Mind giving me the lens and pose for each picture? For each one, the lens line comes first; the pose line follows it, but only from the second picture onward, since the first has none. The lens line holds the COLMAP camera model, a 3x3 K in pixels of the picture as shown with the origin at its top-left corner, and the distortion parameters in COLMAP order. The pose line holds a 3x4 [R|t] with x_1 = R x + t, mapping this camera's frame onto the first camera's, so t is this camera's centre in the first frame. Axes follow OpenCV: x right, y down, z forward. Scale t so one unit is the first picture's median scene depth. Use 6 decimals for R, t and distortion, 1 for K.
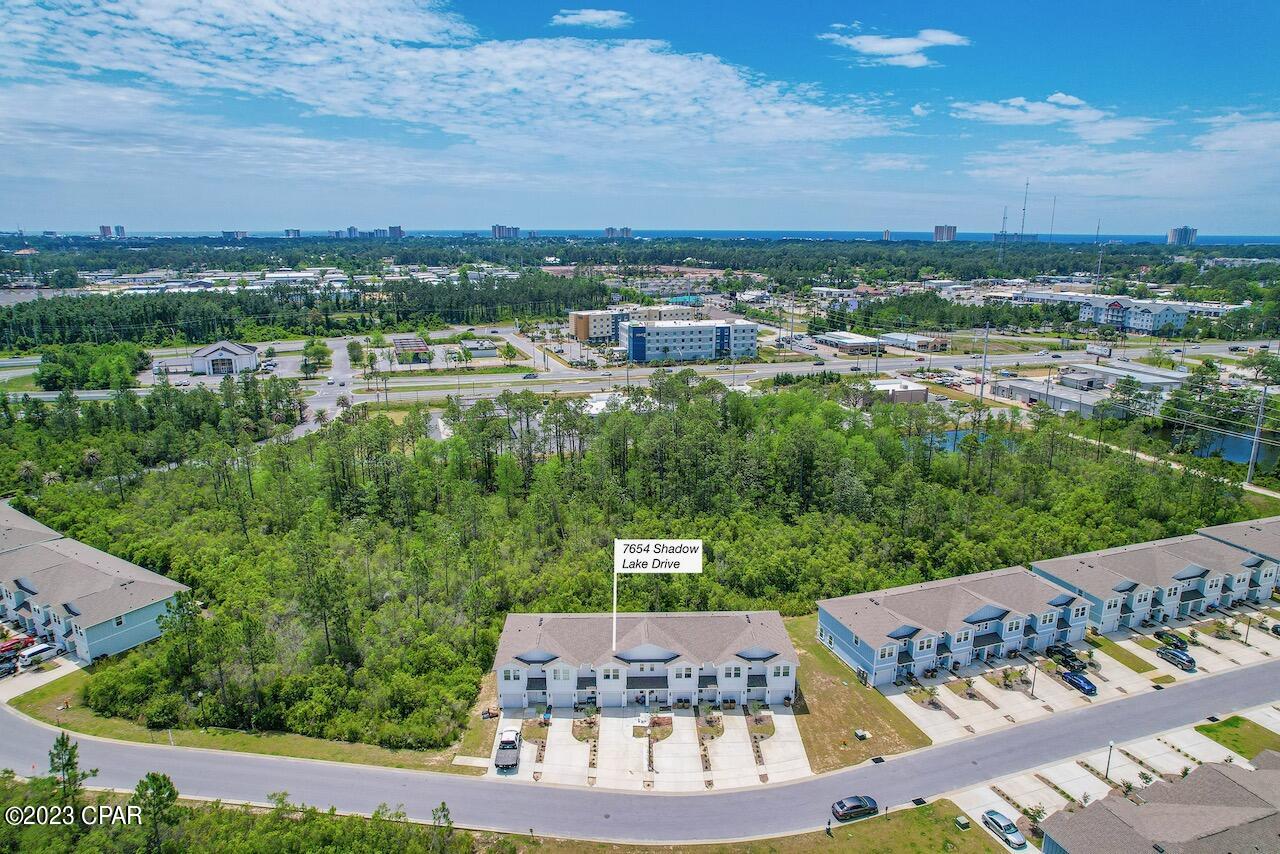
lens RADIAL K [[816.2, 0, 640.0], [0, 816.2, 427.0], [0, 0, 1]] dist [-0.064889, 0.062310]
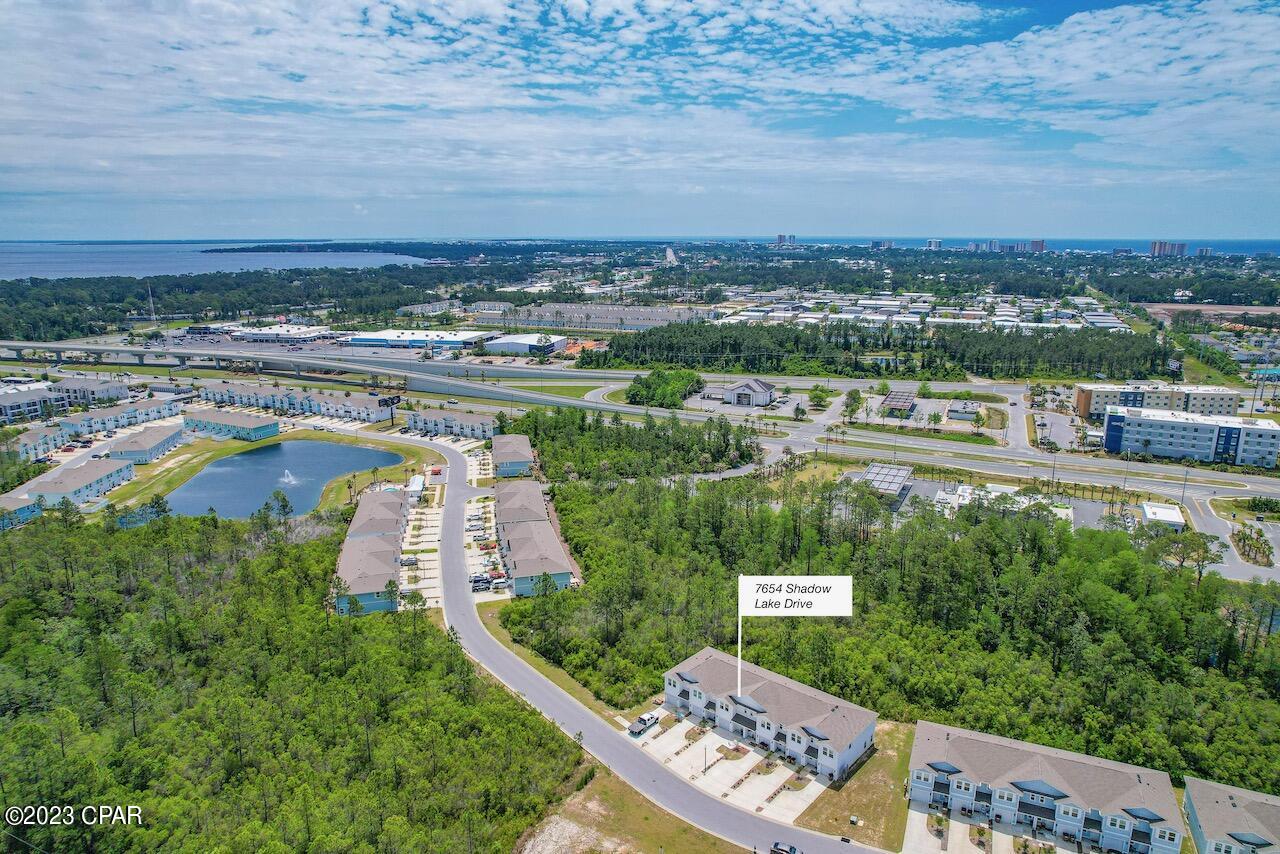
lens RADIAL K [[816.2, 0, 640.0], [0, 816.2, 427.0], [0, 0, 1]] dist [-0.064889, 0.062310]
pose [[0.732960, 0.151580, -0.663169, 0.742361], [-0.157169, 0.986217, 0.051710, -0.243472], [0.661867, 0.066328, 0.746681, -0.226180]]
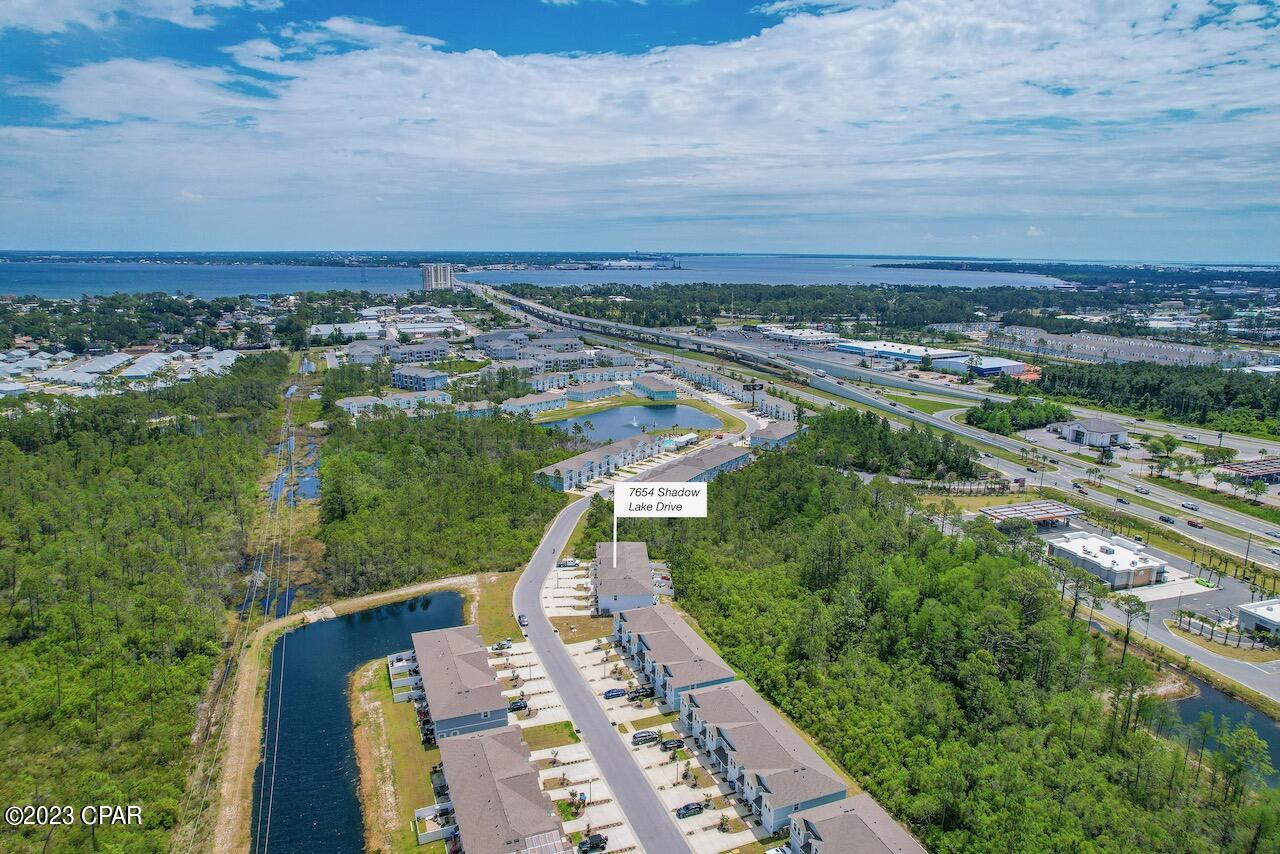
lens RADIAL K [[810.4, 0, 640.0], [0, 810.4, 427.0], [0, 0, 1]] dist [0.003293, -0.044483]
pose [[0.034117, 0.209096, -0.977300, 2.097276], [-0.248362, 0.948967, 0.194364, -0.529920], [0.968066, 0.236093, 0.084307, 0.822884]]
